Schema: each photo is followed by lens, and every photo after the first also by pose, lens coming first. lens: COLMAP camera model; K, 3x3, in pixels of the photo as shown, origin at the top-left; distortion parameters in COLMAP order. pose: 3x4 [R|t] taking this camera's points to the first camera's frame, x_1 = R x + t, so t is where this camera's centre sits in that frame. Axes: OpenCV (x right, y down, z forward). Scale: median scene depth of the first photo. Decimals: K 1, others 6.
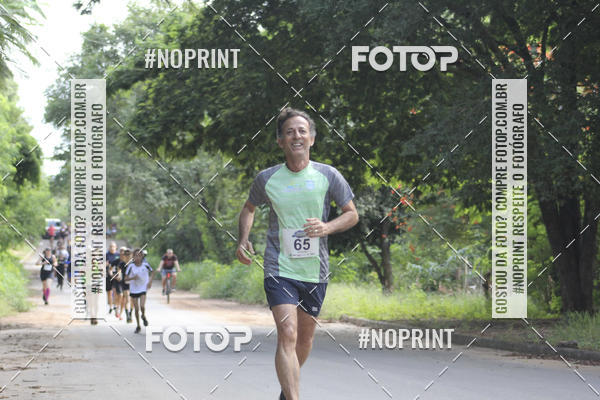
lens RADIAL K [[4069.0, 0, 324.5], [0, 4069.0, 160.0], [0, 0, 1]] dist [0.917937, 0.000000]
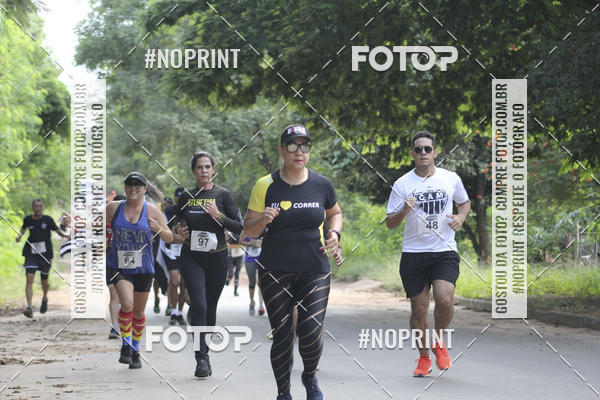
lens RADIAL K [[4069.0, 0, 298.0], [0, 4069.0, 194.2], [0, 0, 1]] dist [0.917937, 0.000000]
pose [[0.999598, -0.008018, -0.027187, 0.000099], [0.008677, 0.999670, 0.024183, -0.002501], [0.026984, -0.024410, 0.999338, 0.159234]]
